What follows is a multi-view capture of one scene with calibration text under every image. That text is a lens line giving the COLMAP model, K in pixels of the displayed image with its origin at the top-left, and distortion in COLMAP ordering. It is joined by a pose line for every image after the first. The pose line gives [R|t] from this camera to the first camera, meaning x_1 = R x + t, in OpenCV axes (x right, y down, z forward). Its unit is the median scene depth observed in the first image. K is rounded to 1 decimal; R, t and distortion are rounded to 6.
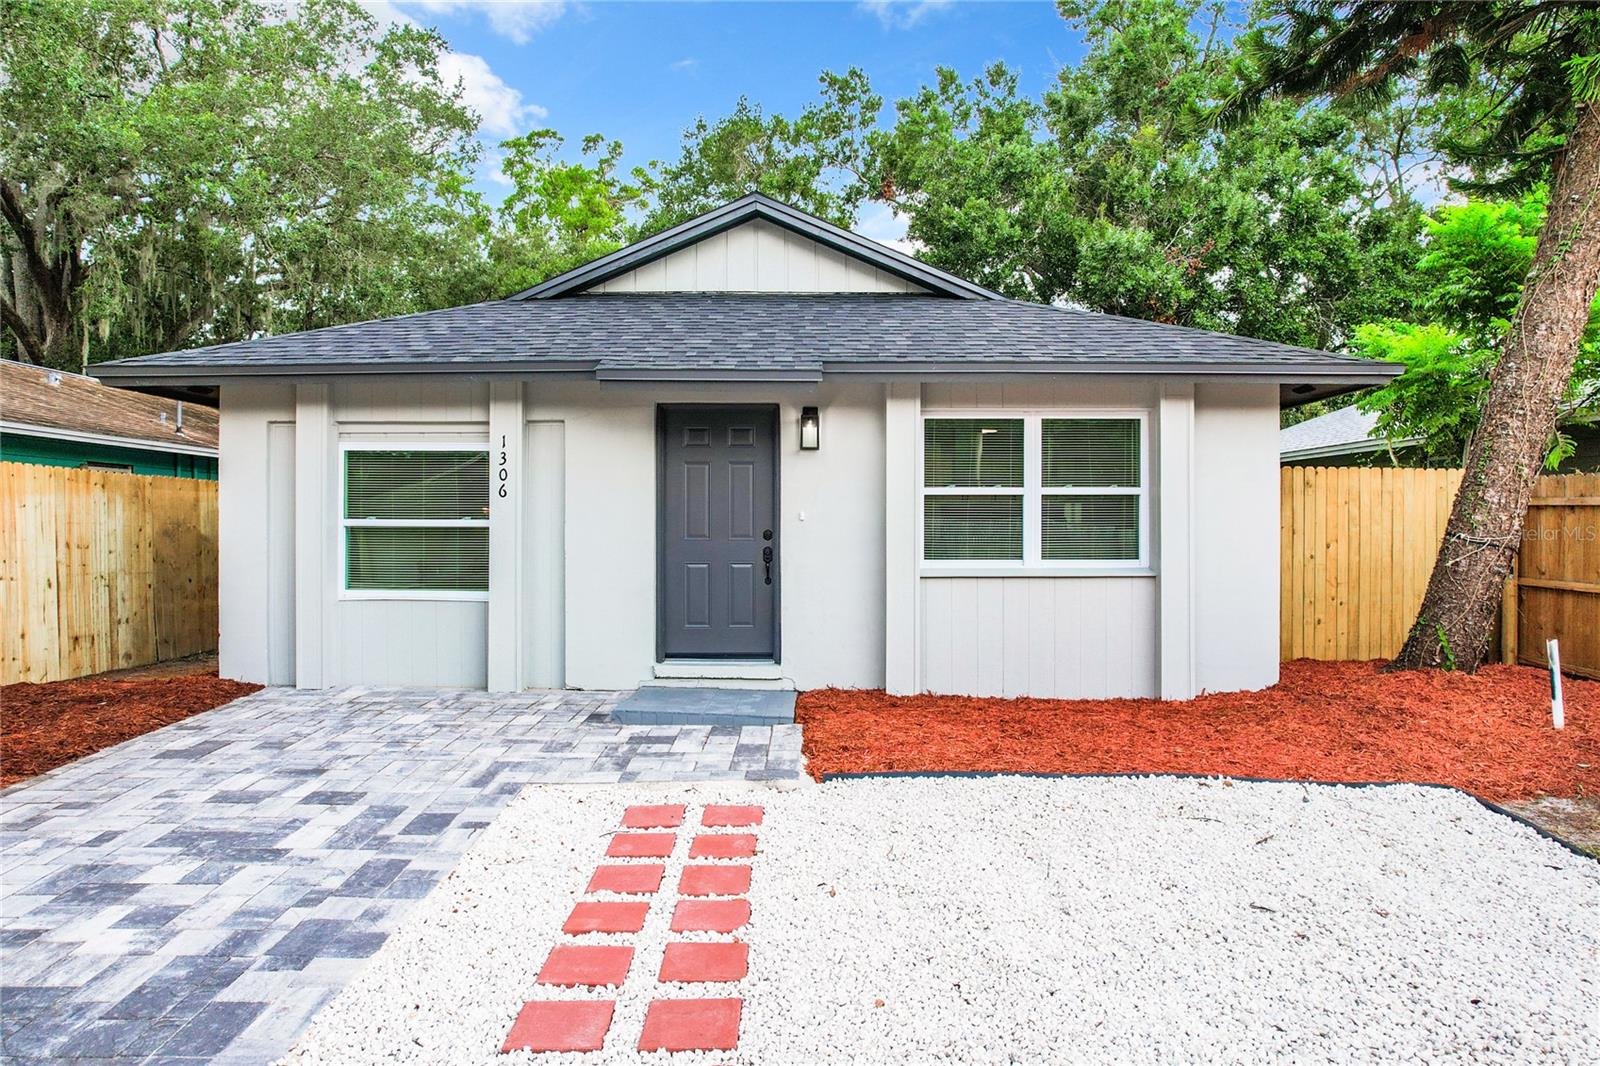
lens RADIAL K [[1002.6, 0, 822.2], [0, 1002.6, 533.3], [0, 0, 1]] dist [-0.063476, -0.000977]
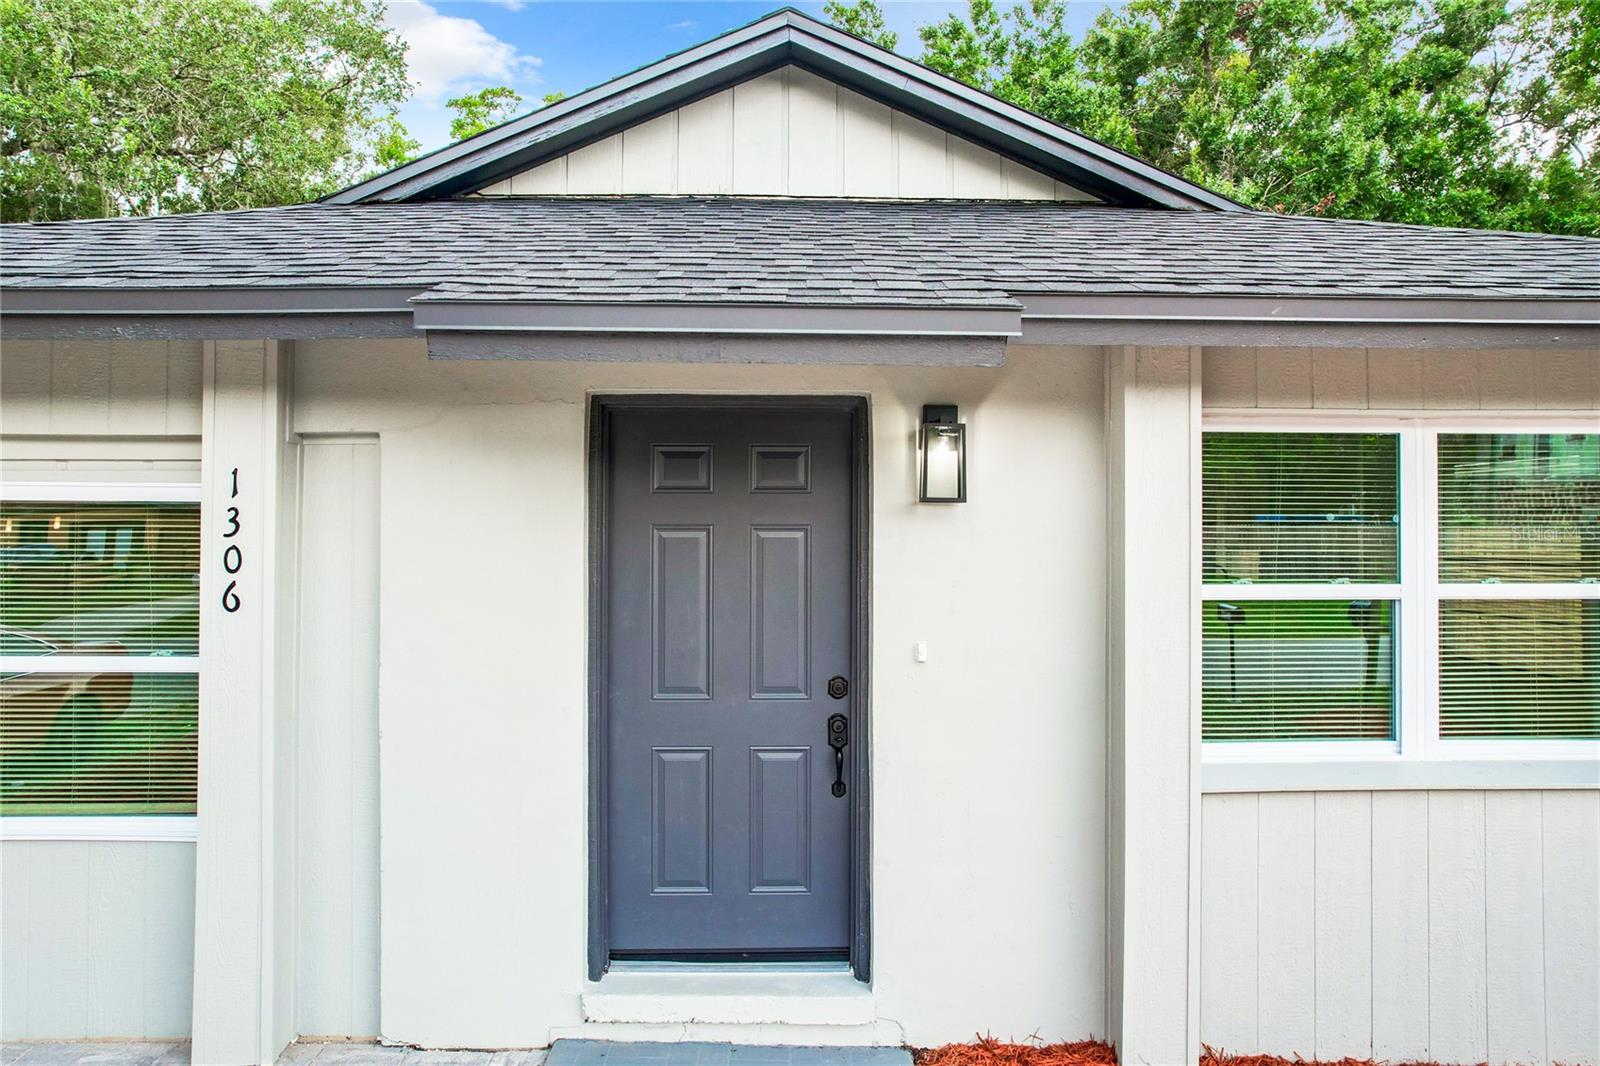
lens RADIAL K [[1017.8, 0, 805.6], [0, 1017.8, 527.6], [0, 0, 1]] dist [-0.041560, 0.001760]
pose [[0.999979, 0.002166, 0.006167, -0.072185], [-0.002129, 0.999980, -0.006014, -0.067713], [-0.006180, 0.006001, 0.999963, 0.542419]]
